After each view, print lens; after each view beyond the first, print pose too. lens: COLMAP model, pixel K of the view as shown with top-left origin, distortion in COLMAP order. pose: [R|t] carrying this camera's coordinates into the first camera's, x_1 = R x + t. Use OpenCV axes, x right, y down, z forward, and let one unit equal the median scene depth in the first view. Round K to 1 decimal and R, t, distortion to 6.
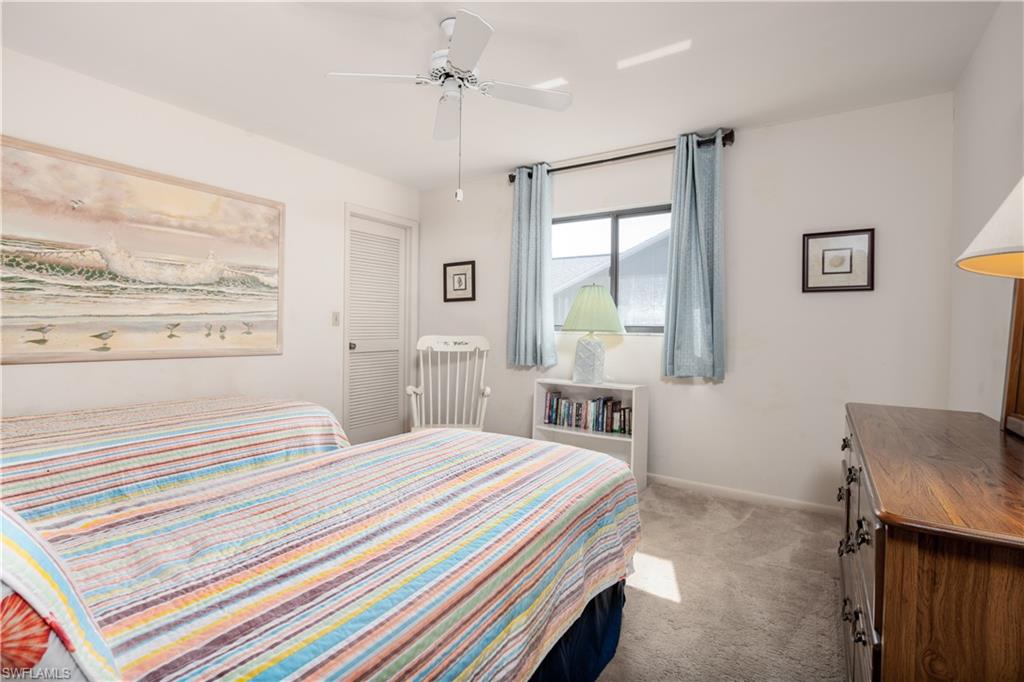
lens RADIAL K [[491.1, 0, 515.2], [0, 491.1, 339.8], [0, 0, 1]] dist [0.003637, -0.003819]
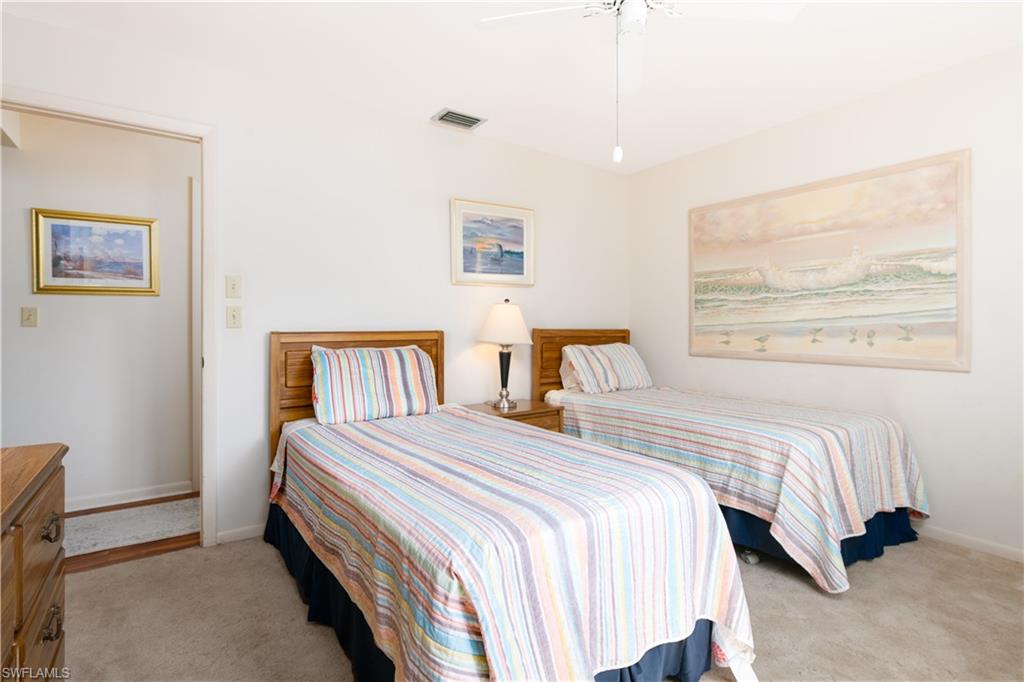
lens RADIAL K [[491.1, 0, 515.4], [0, 491.1, 335.5], [0, 0, 1]] dist [0.003637, -0.003819]
pose [[-0.377712, 0.000770, -0.925923, 0.468758], [-0.026619, 0.999577, 0.011689, -0.014017], [0.925540, 0.029062, -0.377532, 0.820883]]
